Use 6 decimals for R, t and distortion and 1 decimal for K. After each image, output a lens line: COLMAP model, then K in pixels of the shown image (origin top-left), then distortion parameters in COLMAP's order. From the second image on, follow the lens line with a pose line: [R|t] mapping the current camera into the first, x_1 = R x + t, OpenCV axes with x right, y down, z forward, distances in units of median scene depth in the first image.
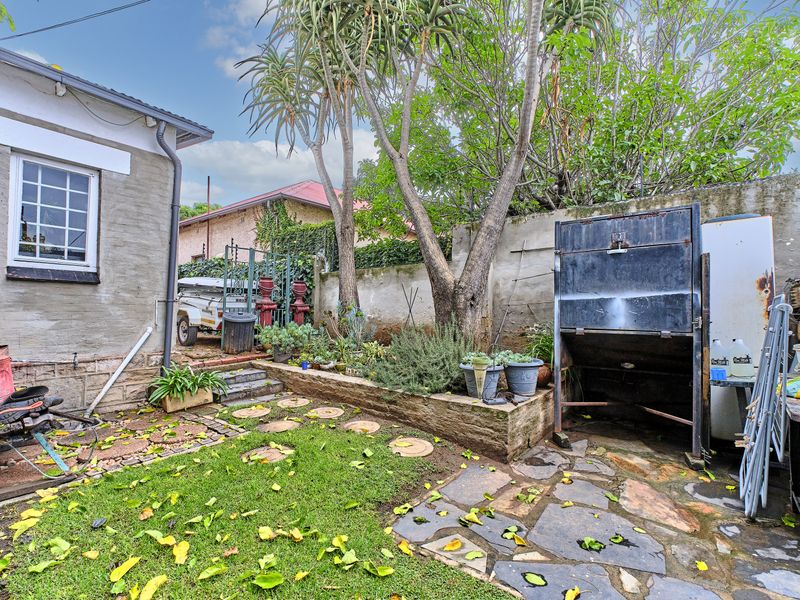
lens RADIAL K [[381.6, 0, 400.9], [0, 381.6, 302.3], [0, 0, 1]] dist [-0.005539, 0.000144]
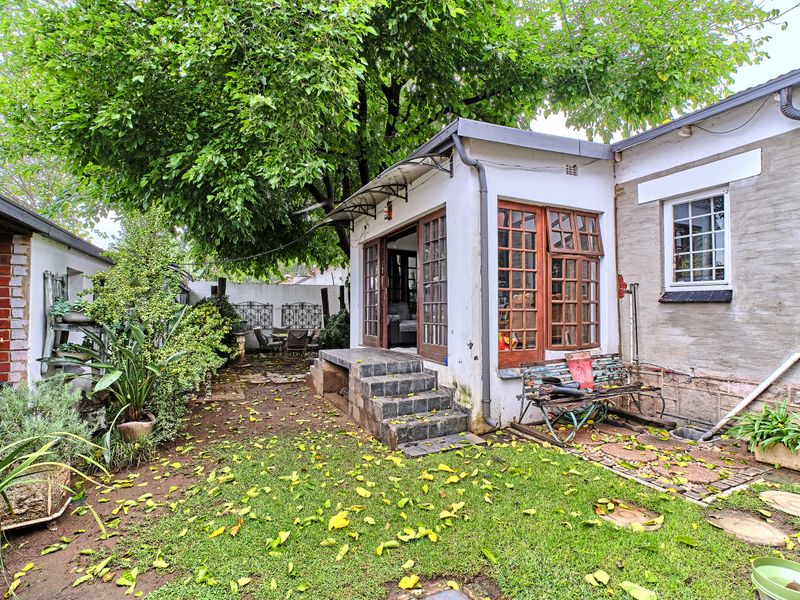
lens RADIAL K [[381.6, 0, 402.2], [0, 381.6, 300.4], [0, 0, 1]] dist [-0.005539, 0.000144]
pose [[-0.453500, -0.025700, -0.890886, 0.449937], [0.014792, 0.999229, -0.036355, -0.029507], [0.891134, -0.029665, -0.452770, 0.704640]]
